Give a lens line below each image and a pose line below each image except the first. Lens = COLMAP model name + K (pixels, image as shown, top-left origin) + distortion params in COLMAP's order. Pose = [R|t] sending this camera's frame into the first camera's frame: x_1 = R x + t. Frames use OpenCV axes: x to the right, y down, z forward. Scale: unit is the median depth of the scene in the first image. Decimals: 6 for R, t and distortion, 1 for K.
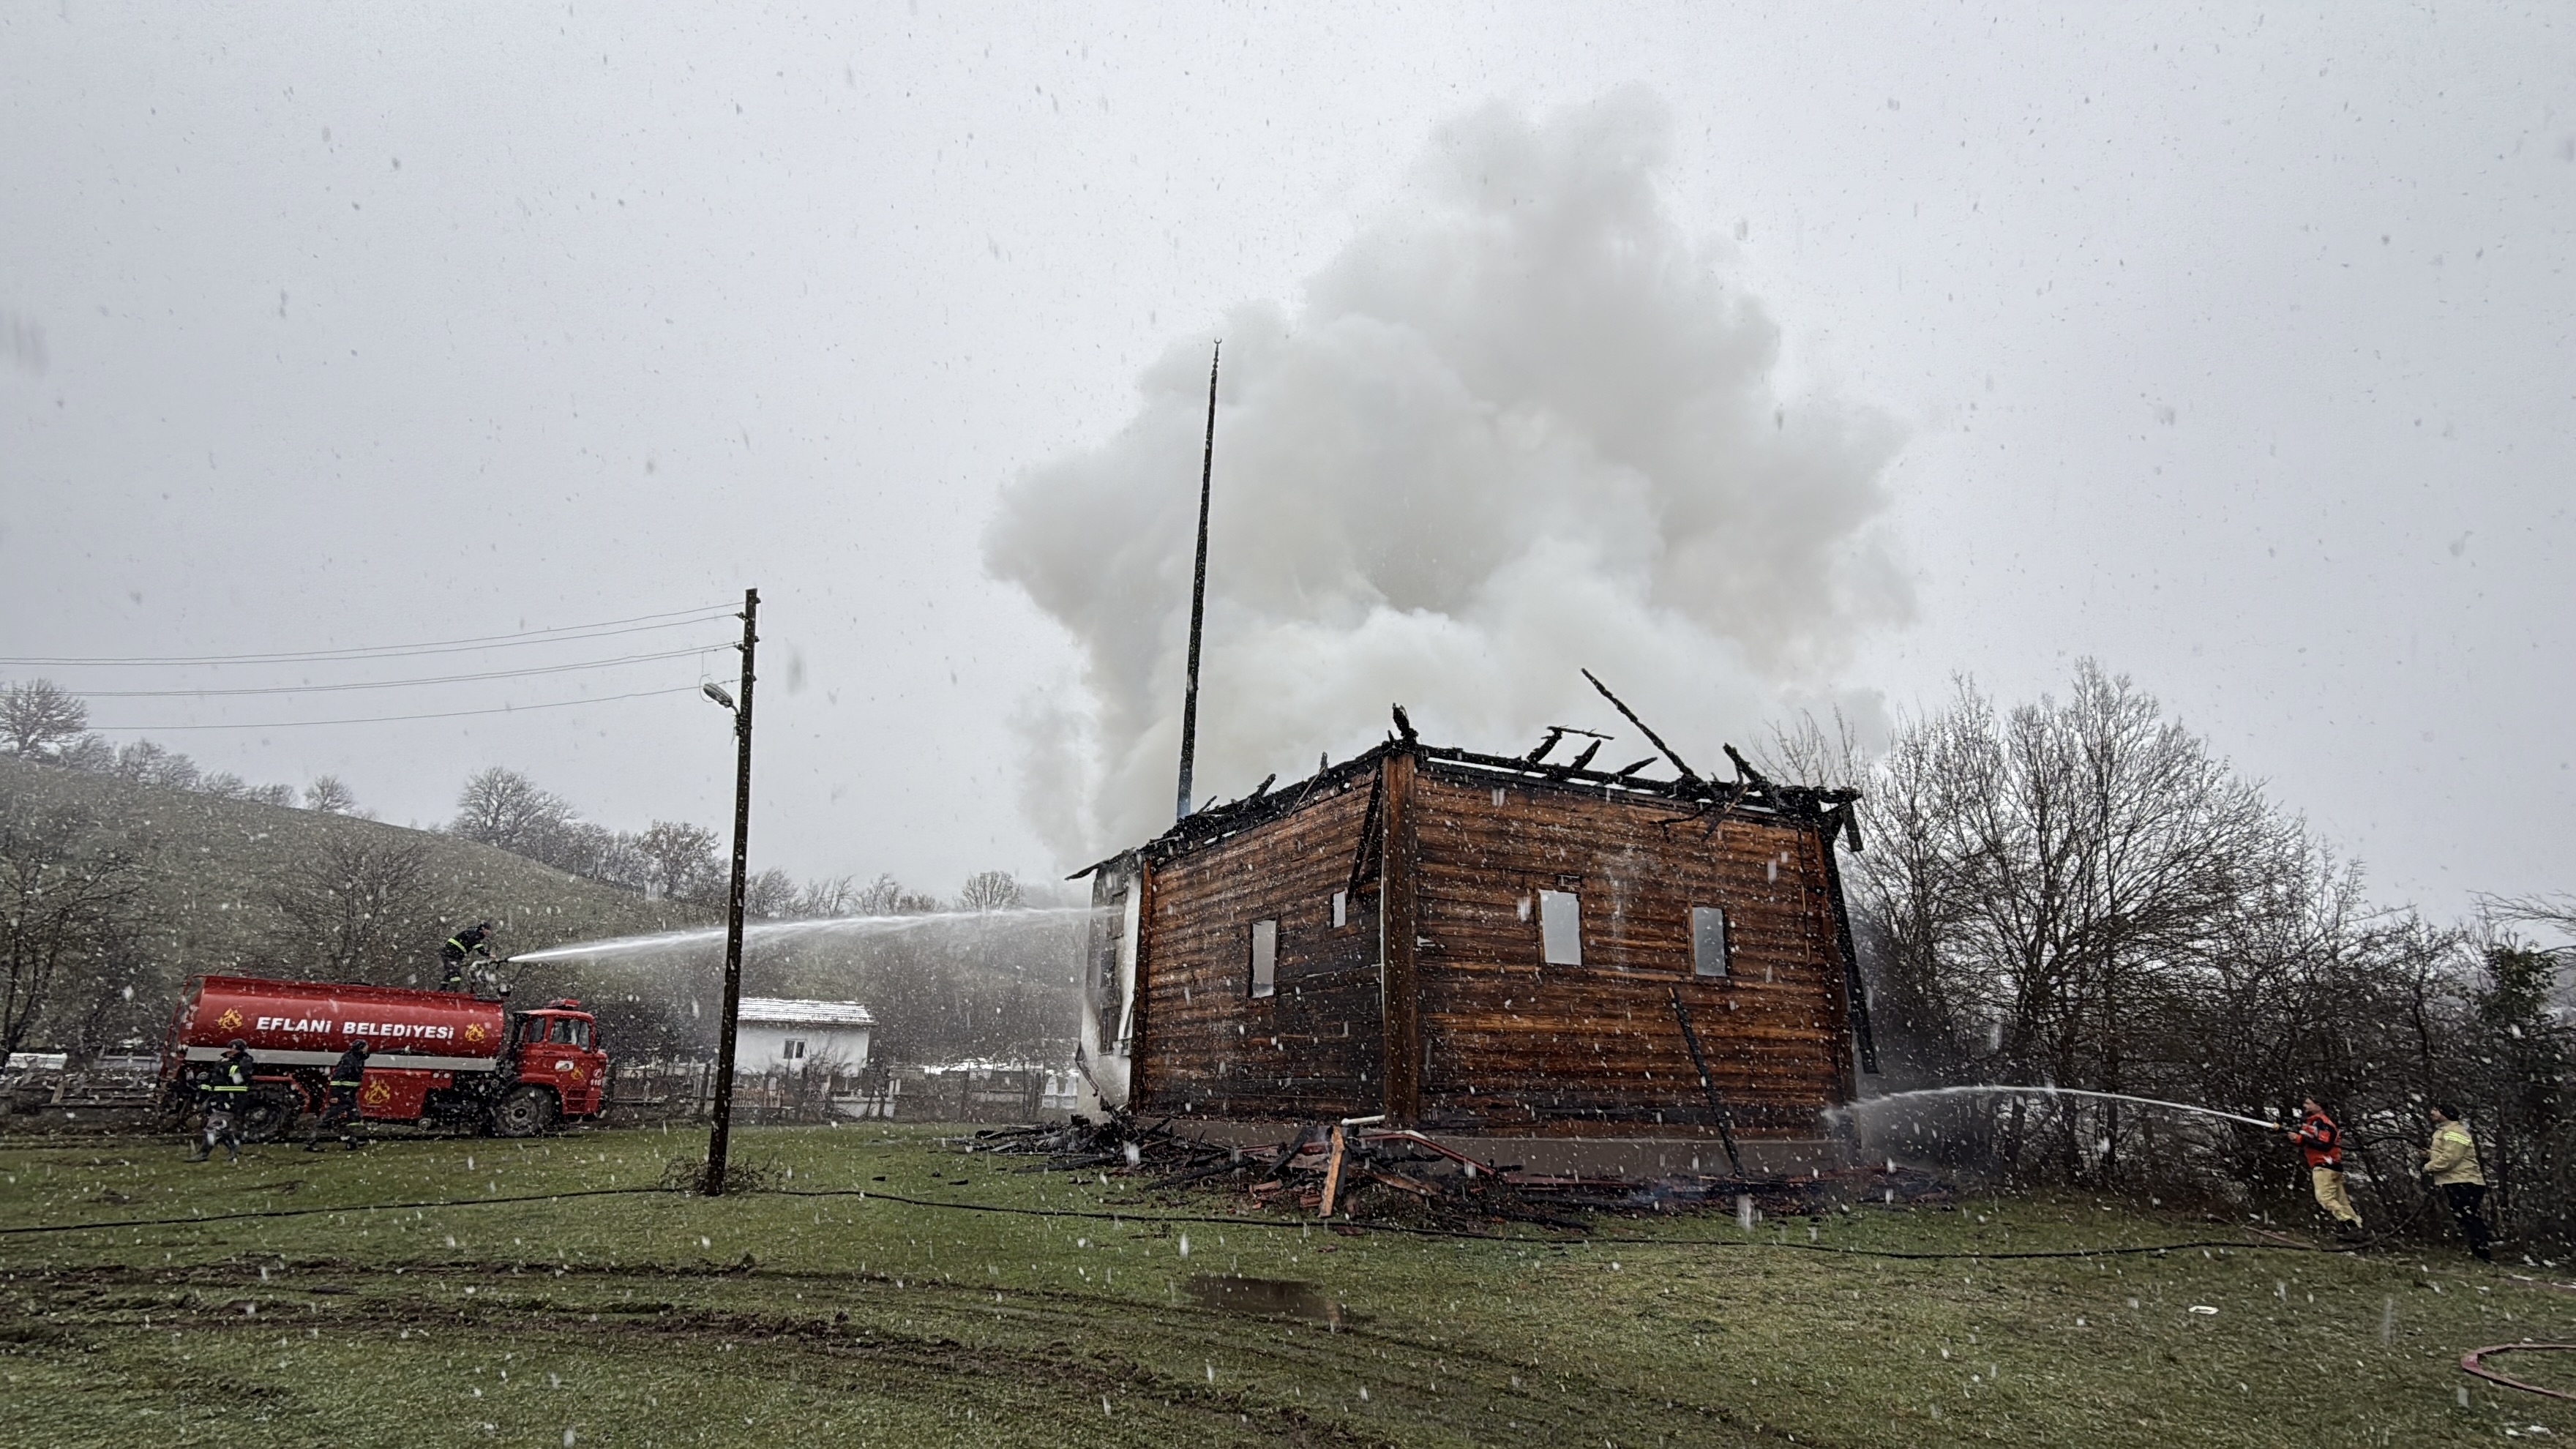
lens RADIAL K [[1167.4, 0, 1288.0], [0, 1167.4, 724.5], [0, 0, 1]] dist [0.001805, 0.000391]
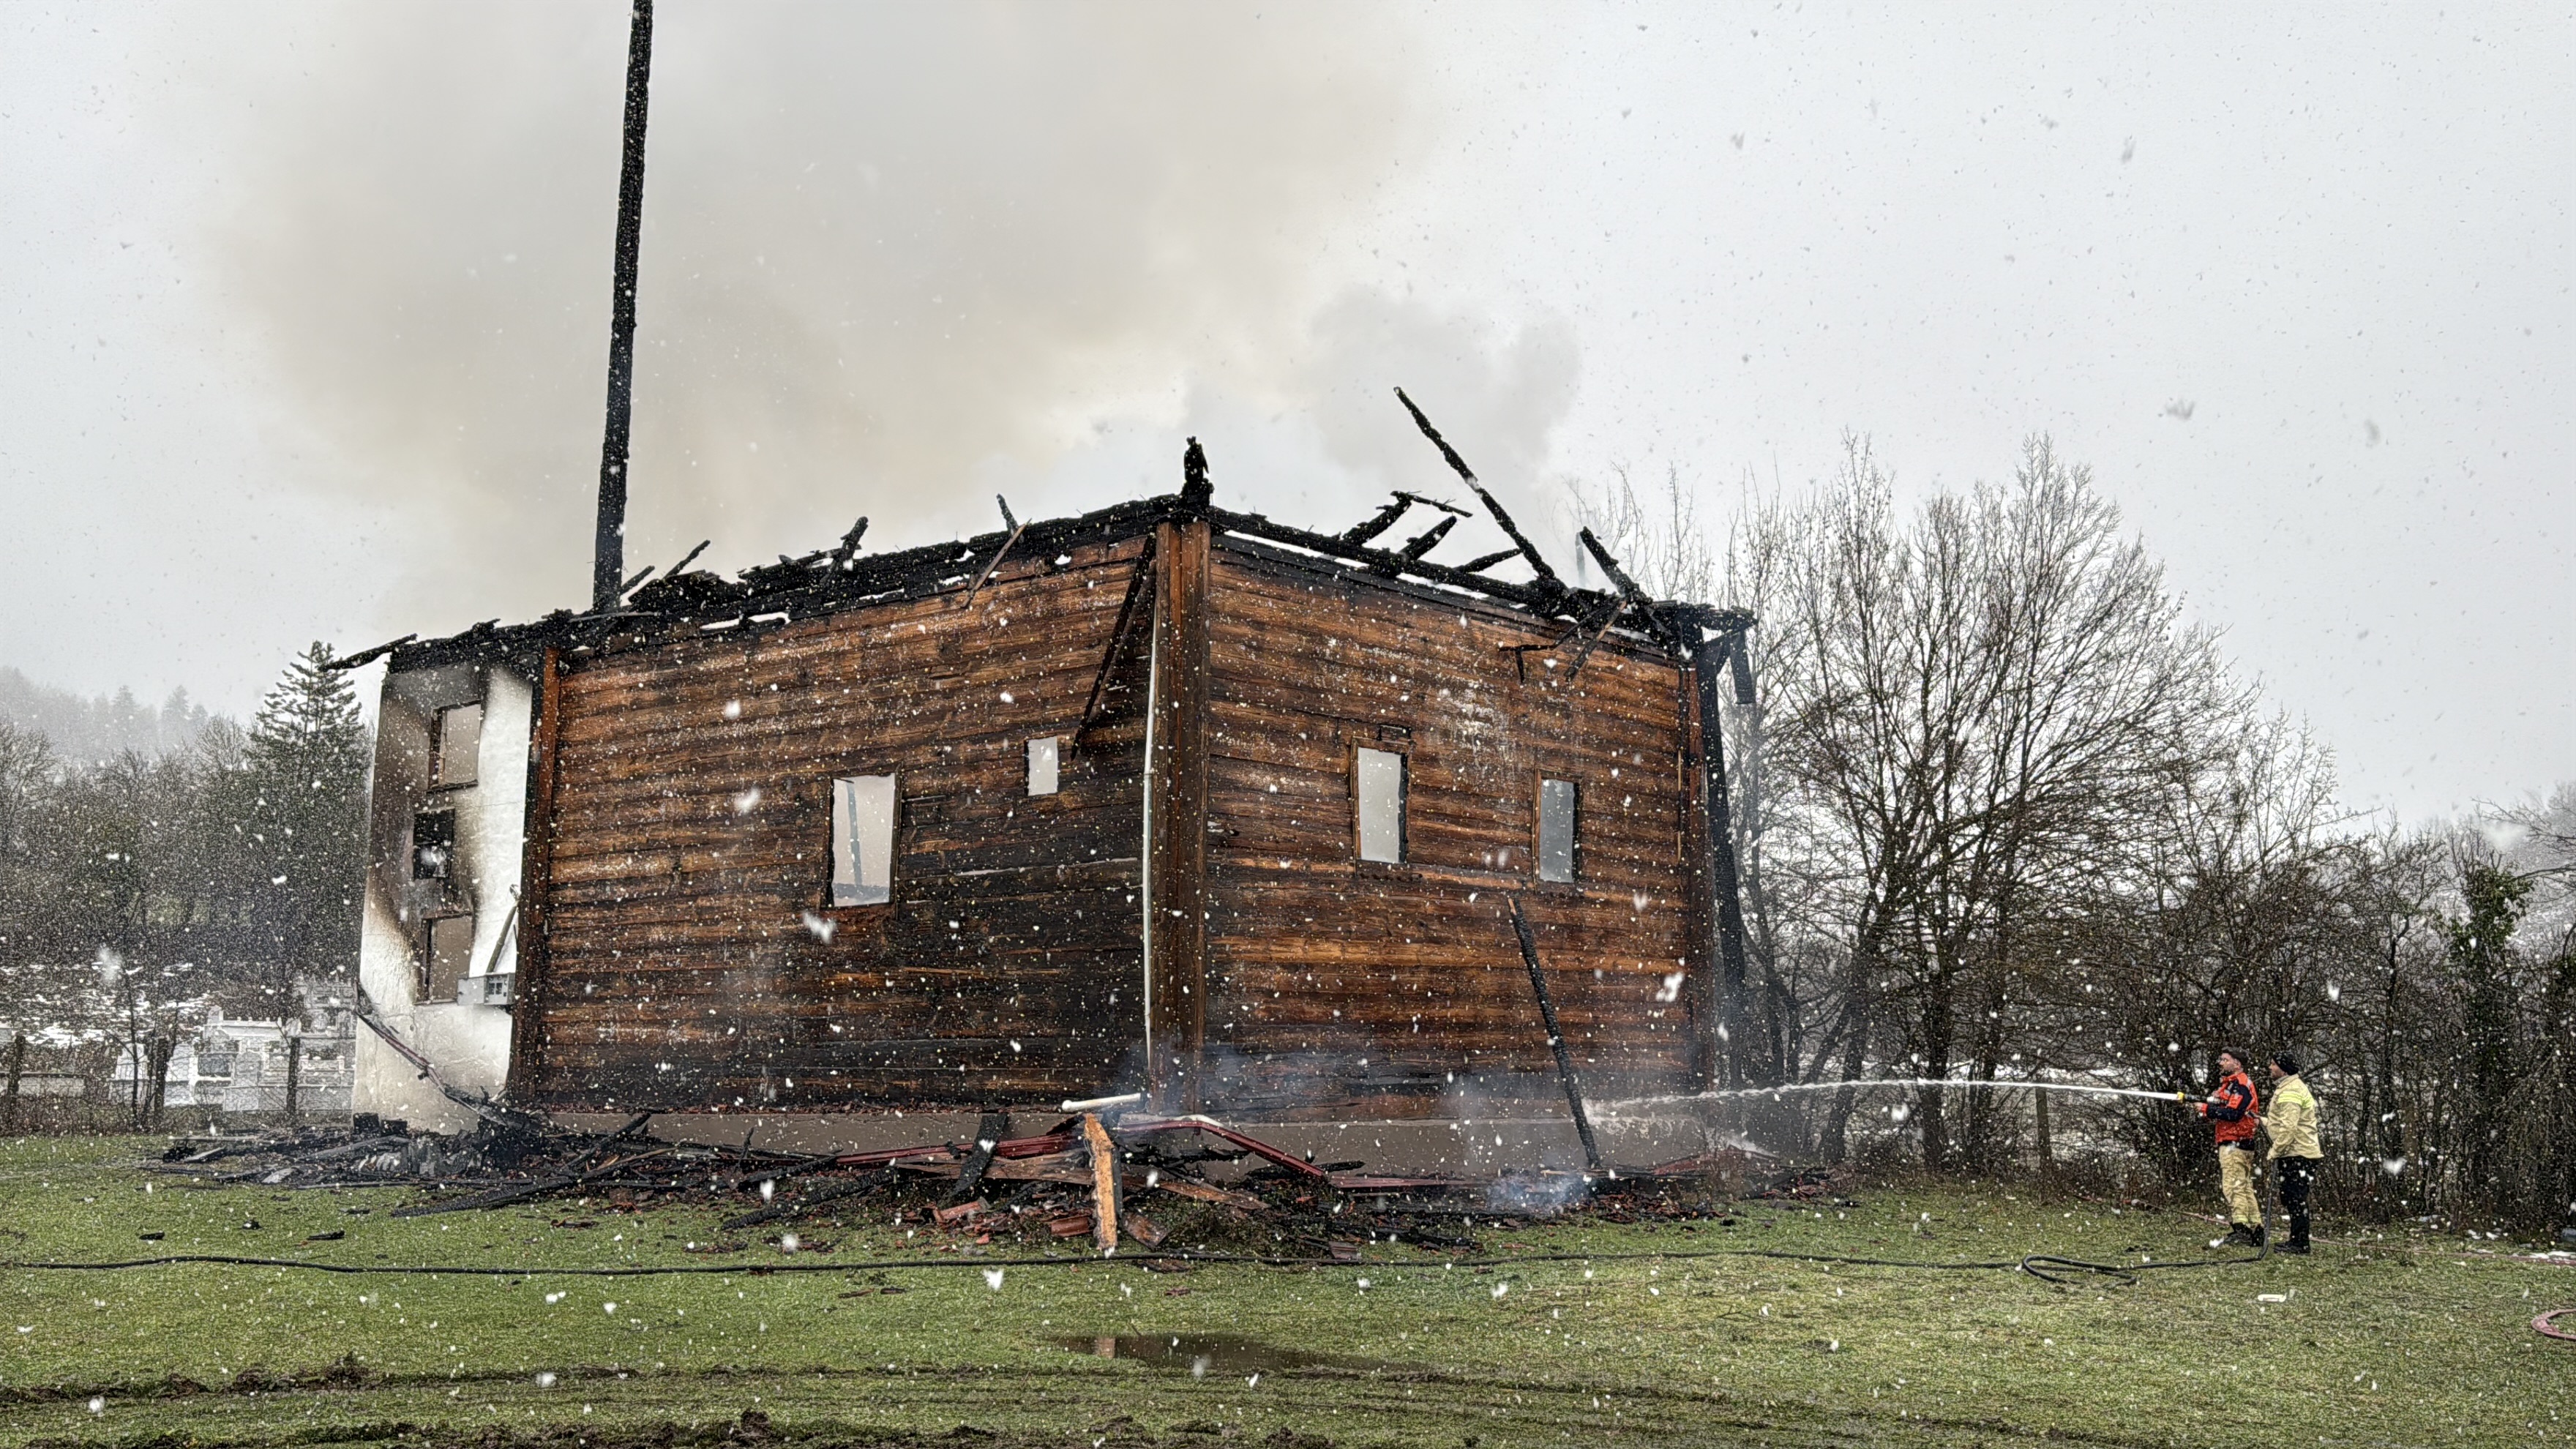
lens RADIAL K [[2204.6, 0, 1329.0], [0, 2204.6, 731.3], [0, 0, 1]] dist [0.093213, -0.001014]
pose [[0.920988, 0.040494, 0.387480, -0.251209], [-0.101219, 0.985301, 0.137613, -0.029519], [-0.376212, -0.165960, 0.911549, -0.085248]]
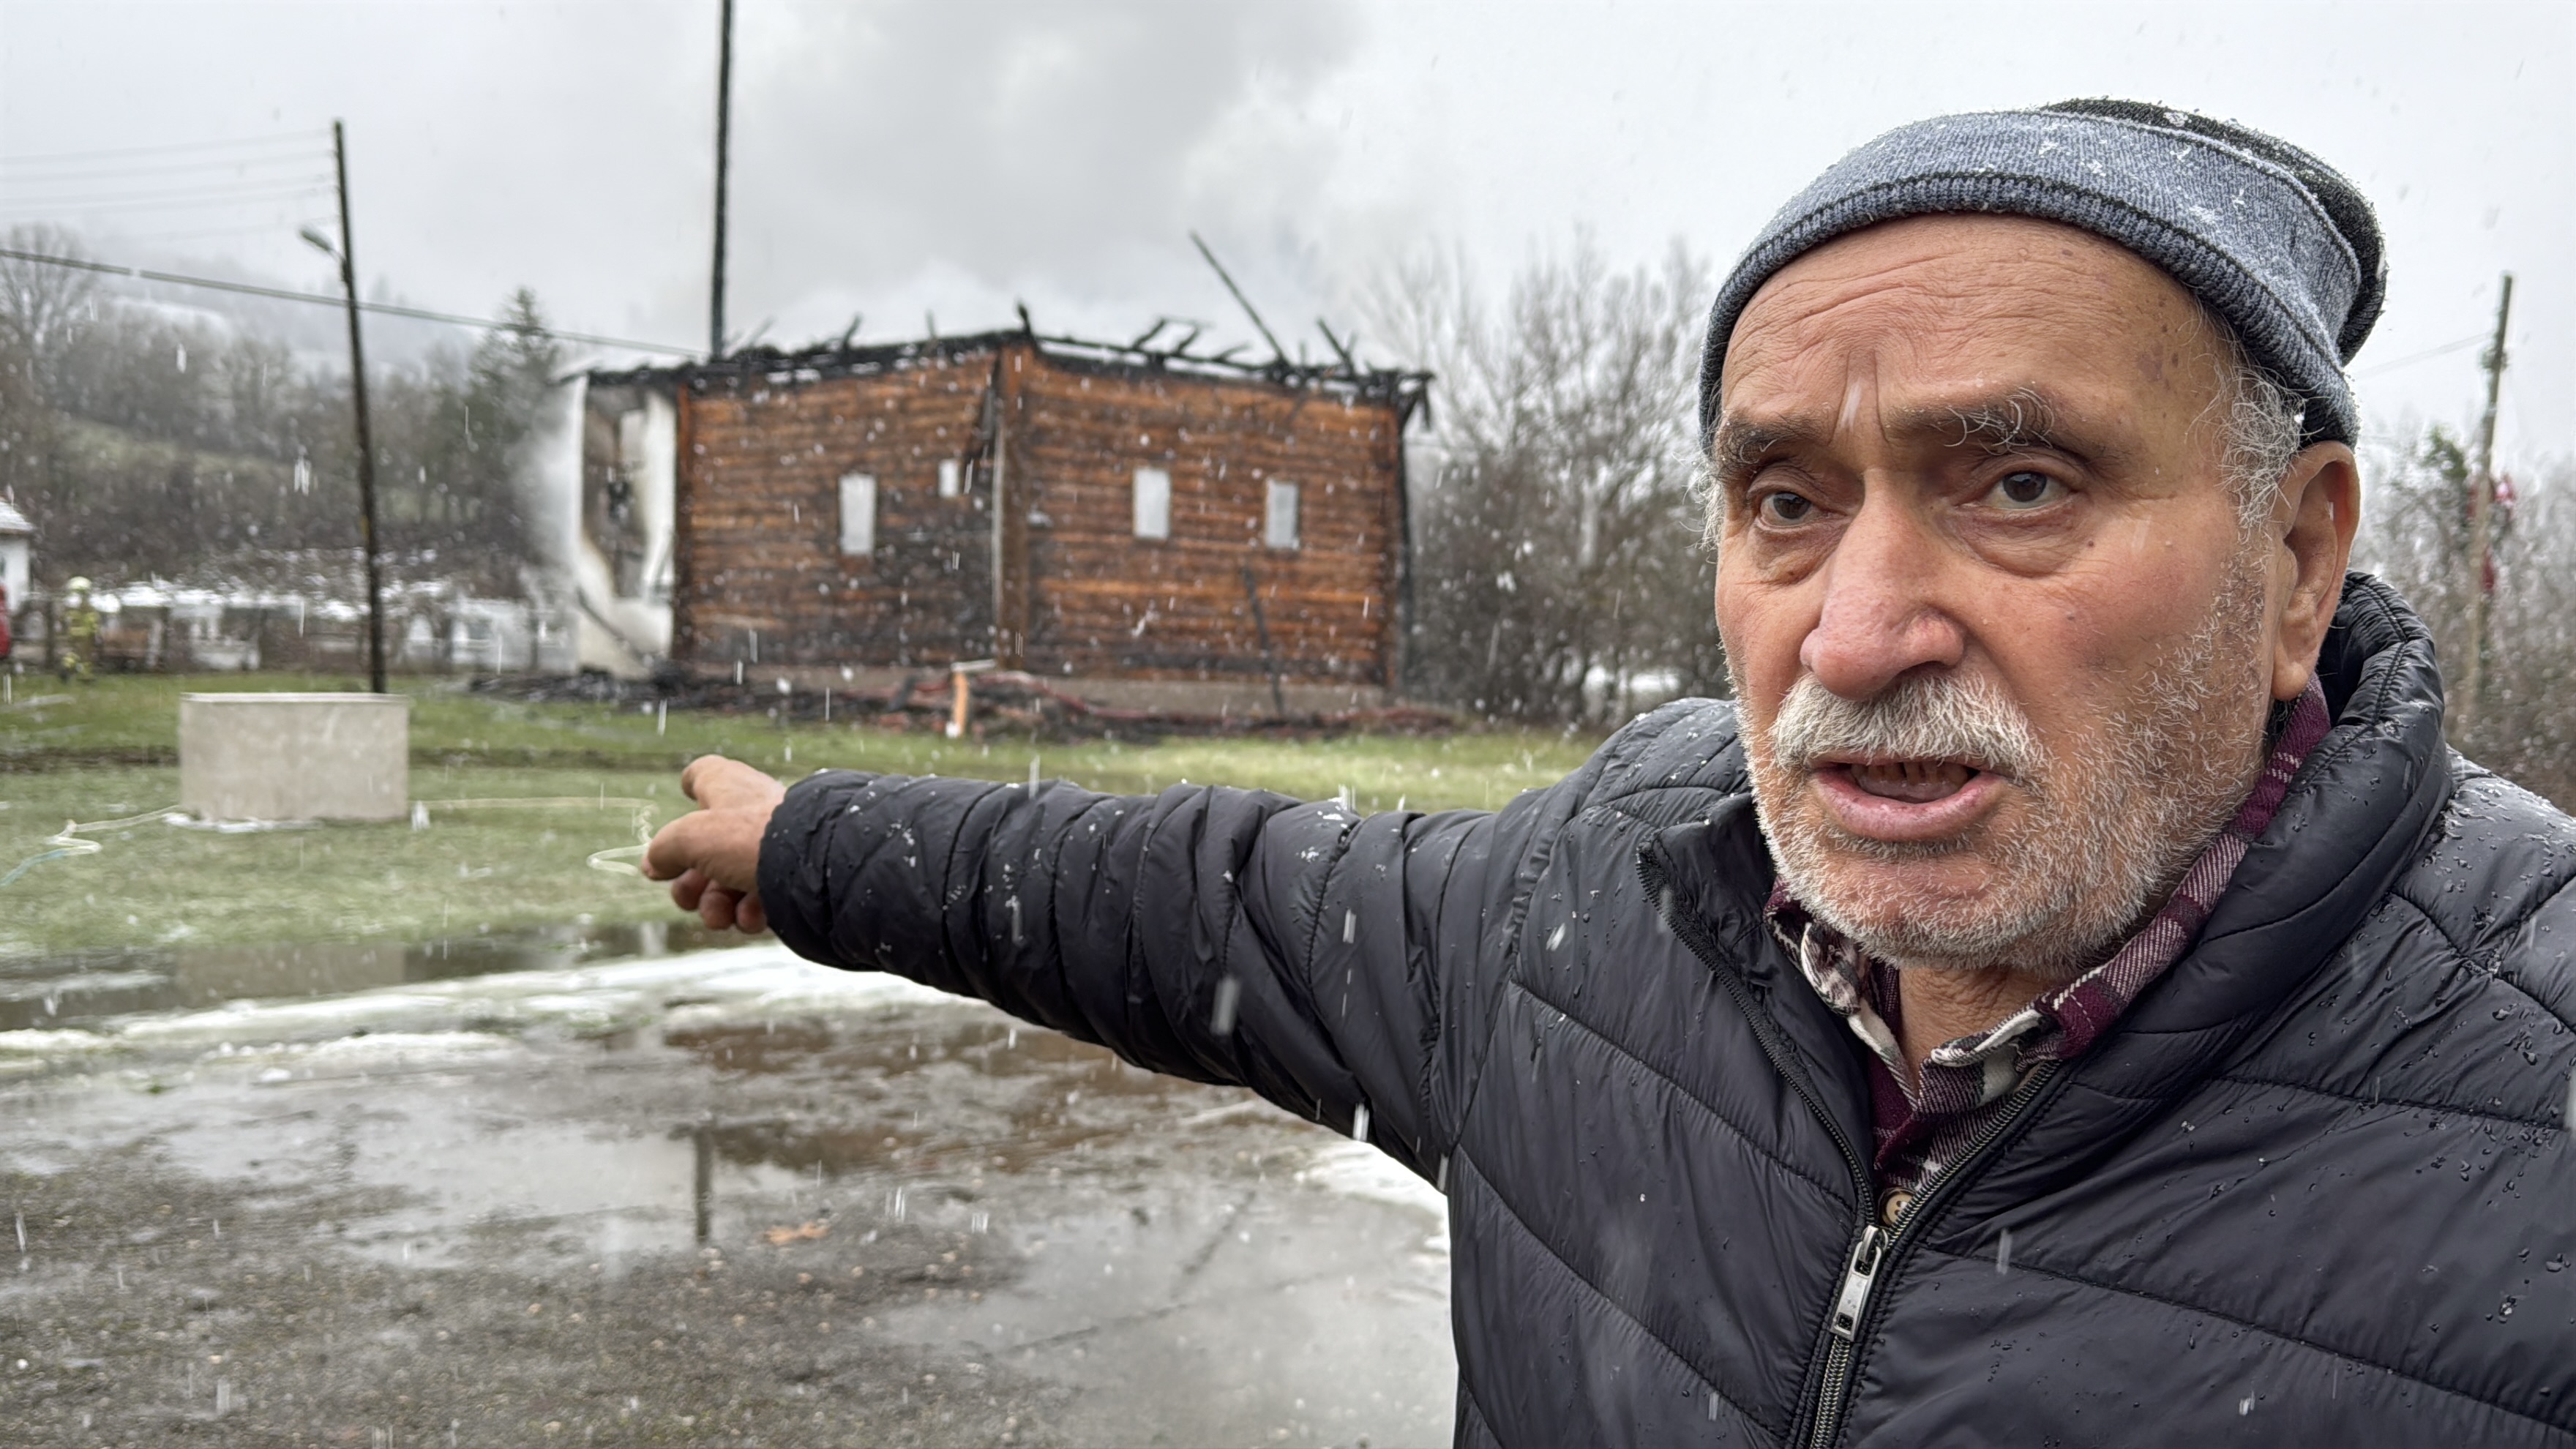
lens RADIAL K [[2233.6, 0, 1288.0], [0, 2233.6, 724.5], [0, 0, 1]] dist [0.085049, -0.001135]
pose [[0.952860, 0.000318, 0.303411, -0.268301], [-0.100754, 0.943586, 0.315427, -0.291286], [-0.286194, -0.331127, 0.899137, -0.948788]]
